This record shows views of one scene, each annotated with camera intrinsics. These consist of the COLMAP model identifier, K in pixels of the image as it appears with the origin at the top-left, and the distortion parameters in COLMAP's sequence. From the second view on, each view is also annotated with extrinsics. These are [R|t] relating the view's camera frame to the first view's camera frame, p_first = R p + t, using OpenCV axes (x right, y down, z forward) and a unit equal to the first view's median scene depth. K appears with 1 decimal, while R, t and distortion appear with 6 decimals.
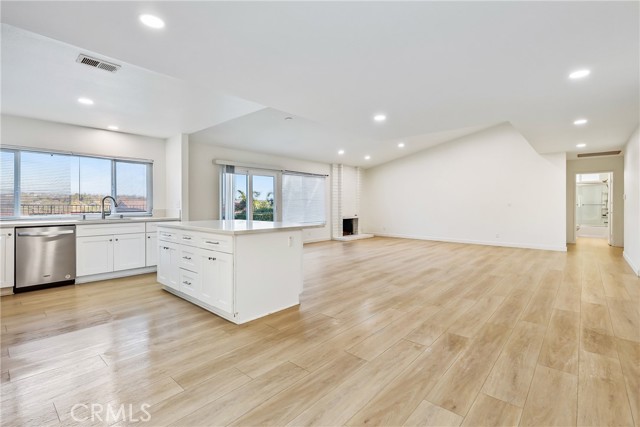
lens RADIAL K [[311.1, 0, 318.3], [0, 311.1, 203.6], [0, 0, 1]] dist [0.013267, 0.000168]
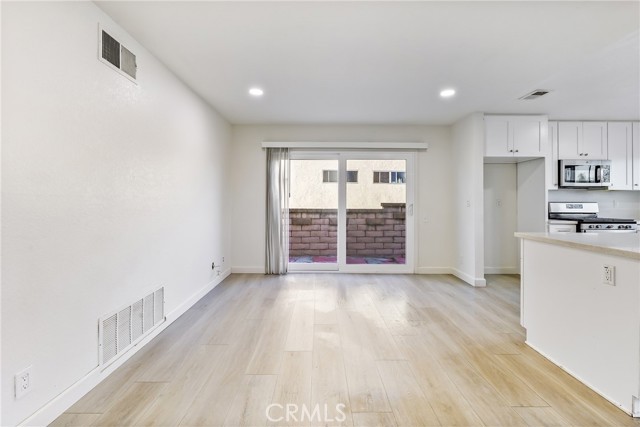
lens RADIAL K [[282.5, 0, 321.5], [0, 282.5, 201.0], [0, 0, 1]] dist [-0.004278, 0.000158]
pose [[-0.755450, -0.006632, -0.655172, 0.377735], [-0.002138, 0.999968, -0.007657, -0.000432], [0.655202, -0.004384, -0.755441, 0.665238]]
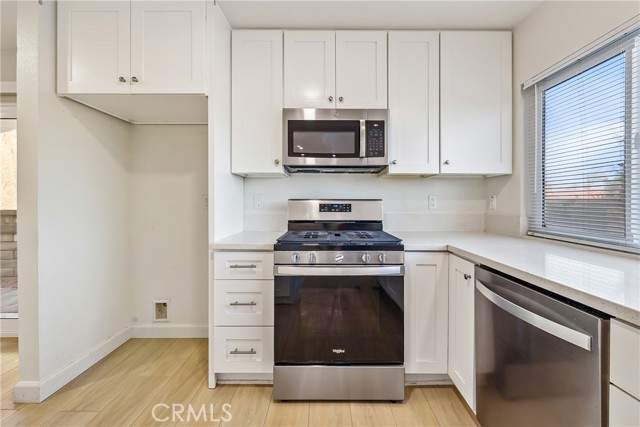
lens RADIAL K [[254.9, 0, 322.8], [0, 254.9, 202.1], [0, 0, 1]] dist [0.001309, 0.000023]
pose [[-0.755835, 0.000032, -0.654762, -0.481128], [-0.003547, 0.999985, 0.004143, -0.001509], [0.654752, 0.005454, -0.755824, 0.803143]]
